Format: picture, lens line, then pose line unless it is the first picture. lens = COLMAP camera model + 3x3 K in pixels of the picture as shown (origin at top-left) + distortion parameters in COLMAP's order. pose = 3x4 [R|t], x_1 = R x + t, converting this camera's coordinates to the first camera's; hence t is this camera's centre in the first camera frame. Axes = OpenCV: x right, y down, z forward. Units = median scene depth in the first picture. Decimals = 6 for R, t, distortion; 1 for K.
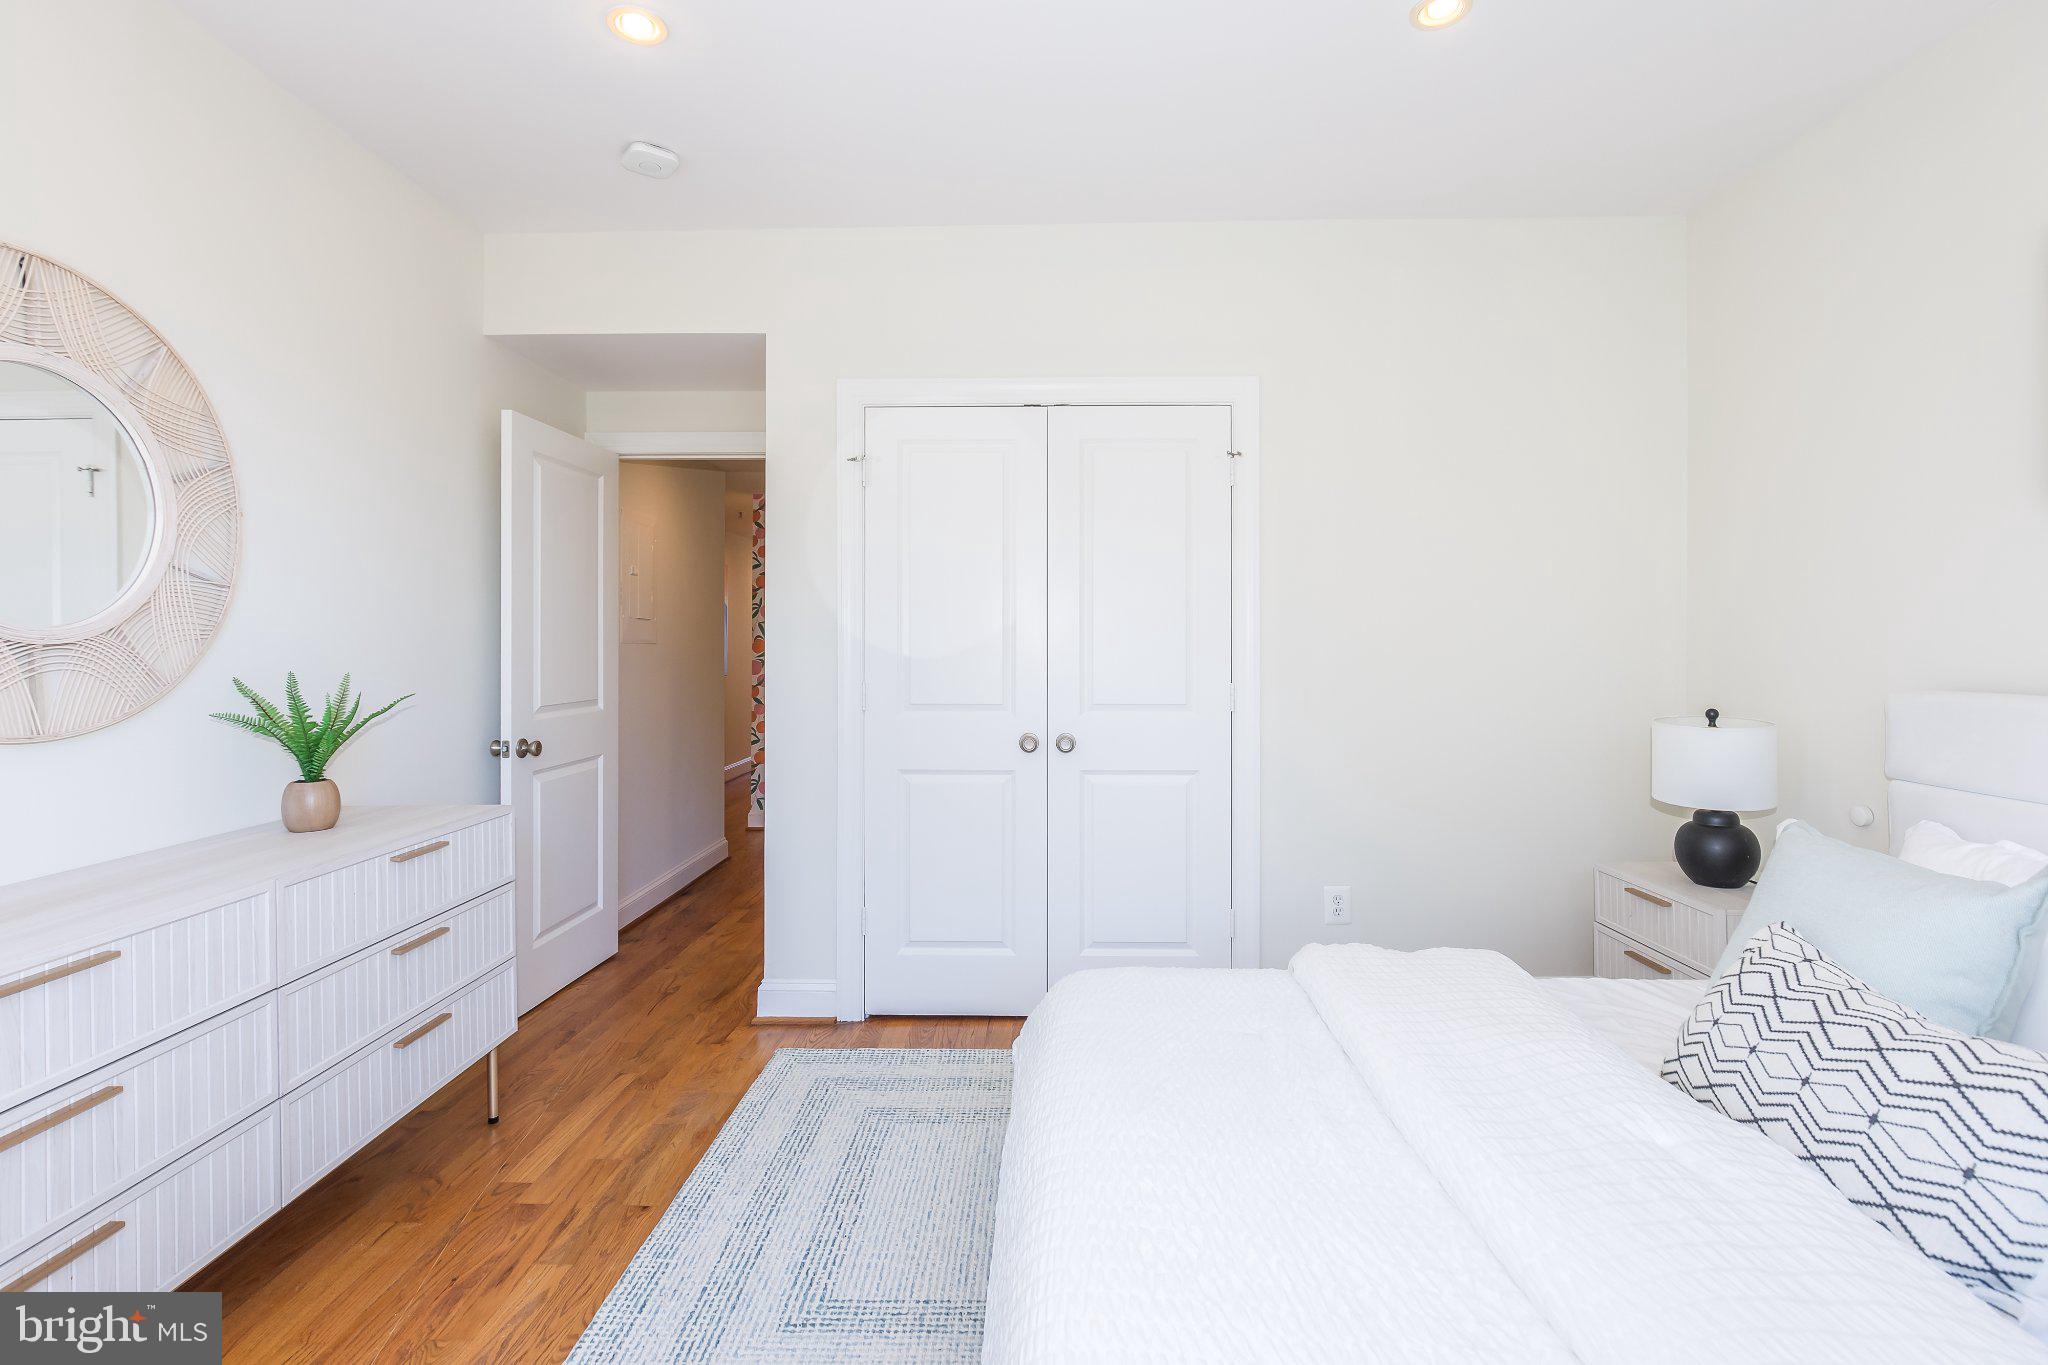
lens RADIAL K [[950.7, 0, 1041.5], [0, 950.7, 630.4], [0, 0, 1]] dist [-0.017234, 0.006457]
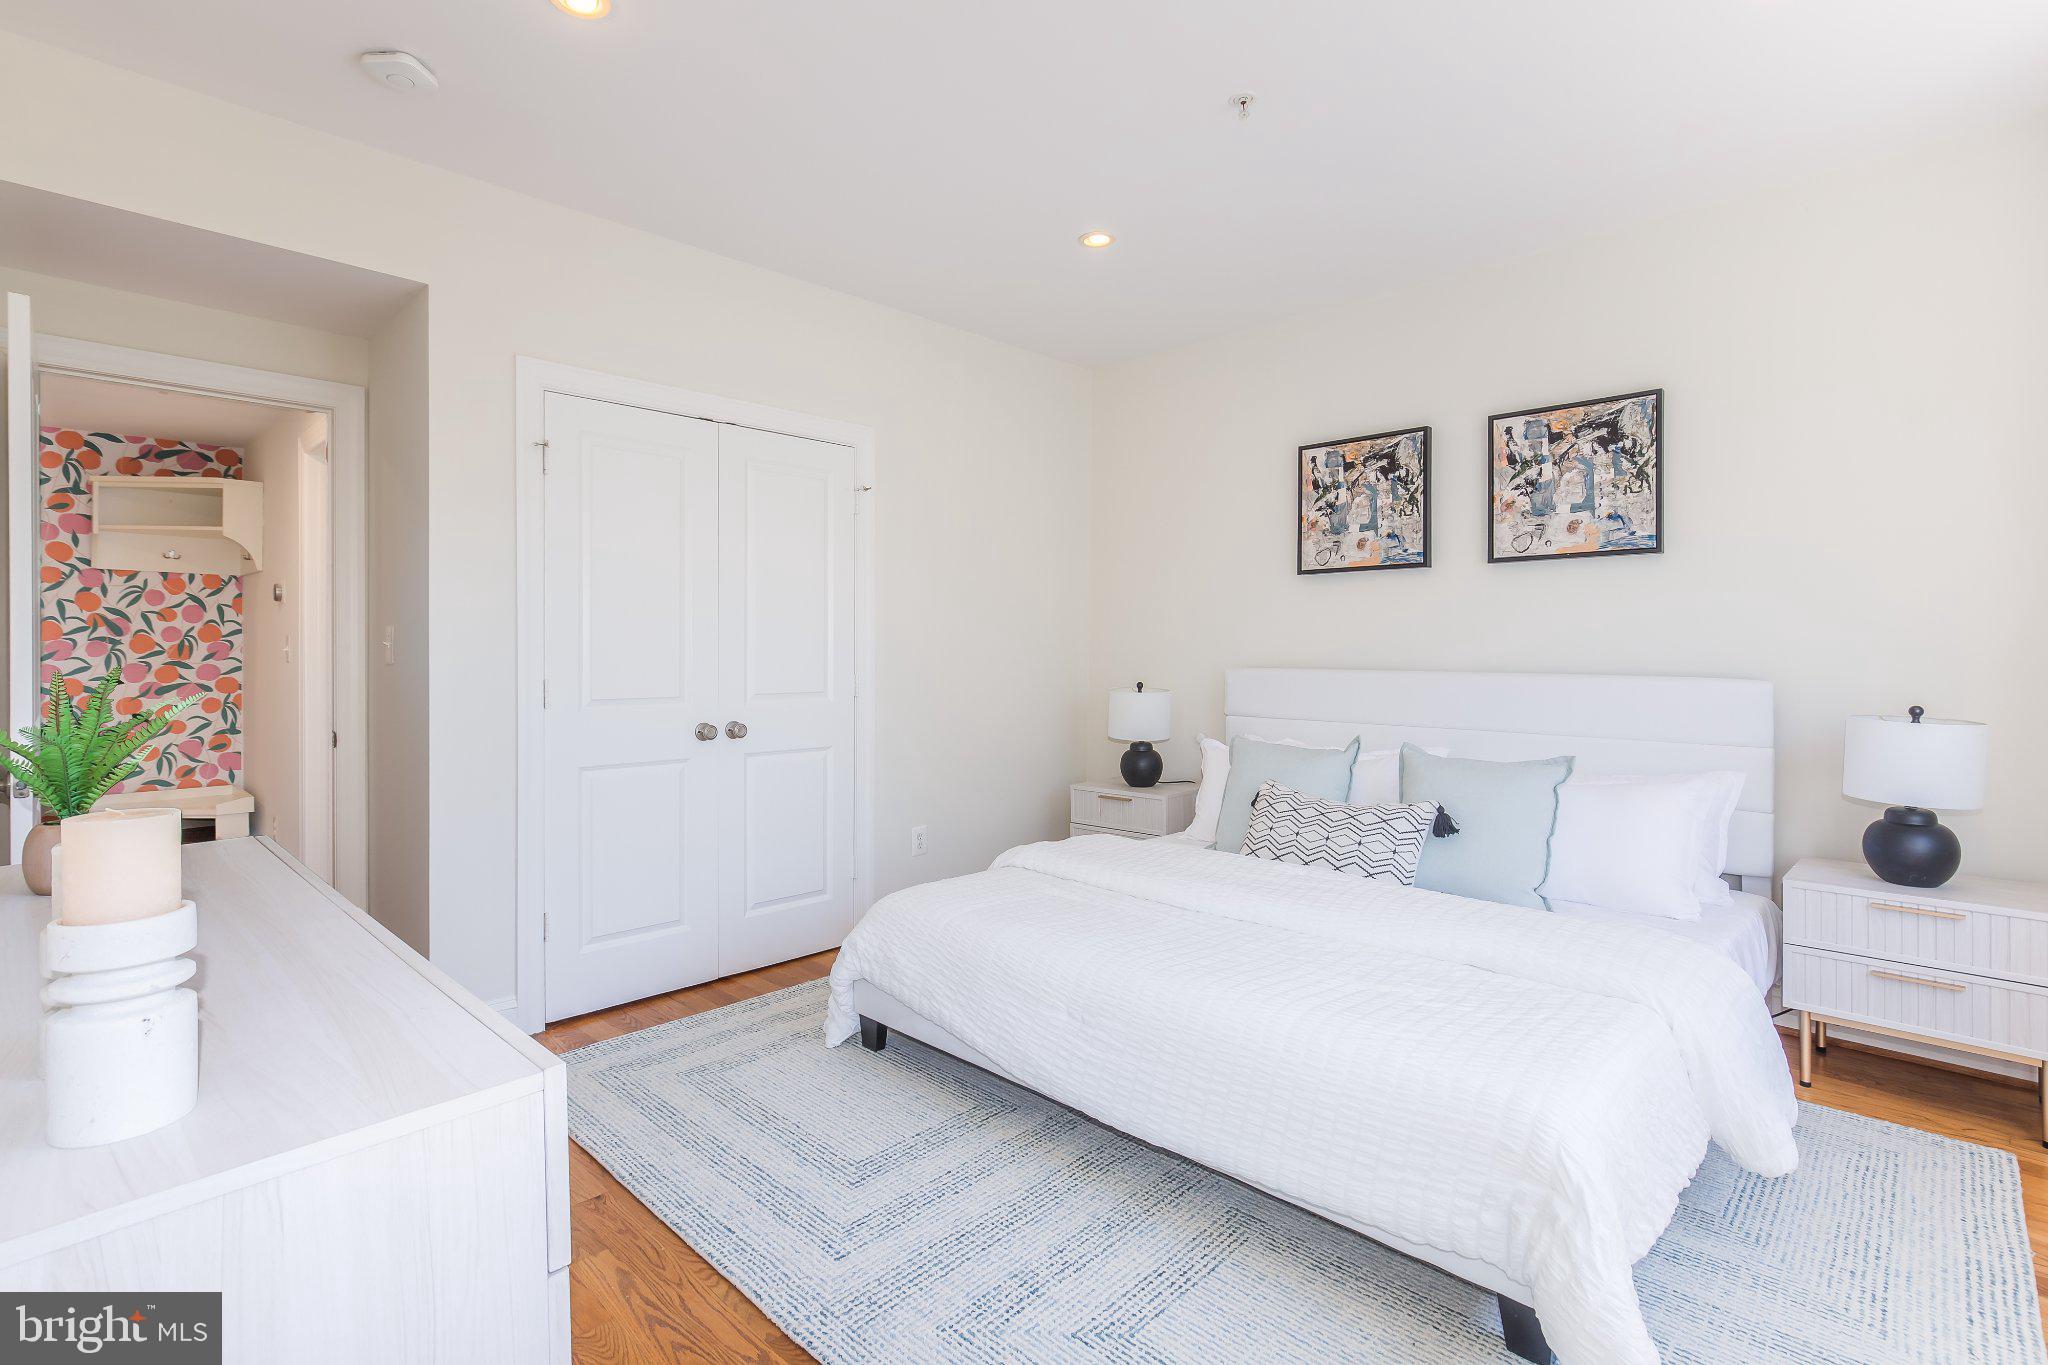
lens RADIAL K [[950.7, 0, 1015.3], [0, 950.7, 660.3], [0, 0, 1]] dist [-0.017234, 0.006457]
pose [[0.692734, -0.010027, 0.721124, -0.652305], [-0.011311, 0.999629, 0.024765, 0.006558], [-0.721105, -0.025312, 0.692363, -0.003088]]
